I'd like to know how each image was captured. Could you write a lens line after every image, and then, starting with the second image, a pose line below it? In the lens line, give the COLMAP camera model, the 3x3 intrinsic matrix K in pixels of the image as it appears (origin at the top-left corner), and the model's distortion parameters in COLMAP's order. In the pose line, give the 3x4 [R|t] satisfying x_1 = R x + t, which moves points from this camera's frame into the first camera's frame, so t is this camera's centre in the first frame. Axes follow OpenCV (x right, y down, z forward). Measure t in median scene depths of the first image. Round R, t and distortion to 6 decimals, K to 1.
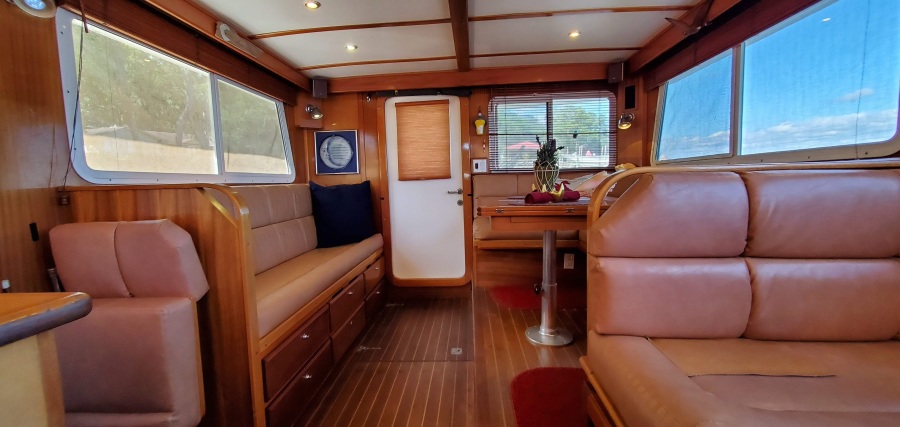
lens RADIAL K [[356.6, 0, 451.2], [0, 356.6, 212.3], [0, 0, 1]] dist [0.004206, -0.000009]
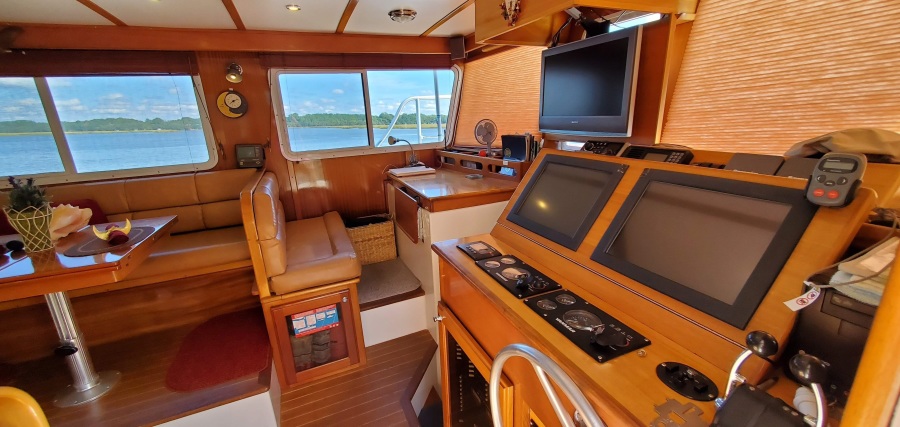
lens RADIAL K [[356.6, 0, 447.8], [0, 356.6, 210.2], [0, 0, 1]] dist [0.004206, -0.000009]
pose [[-0.456391, -0.194753, 0.868204, -0.500552], [0.131614, 0.950243, 0.282341, -0.131787], [-0.879992, 0.243126, -0.408050, 0.263576]]
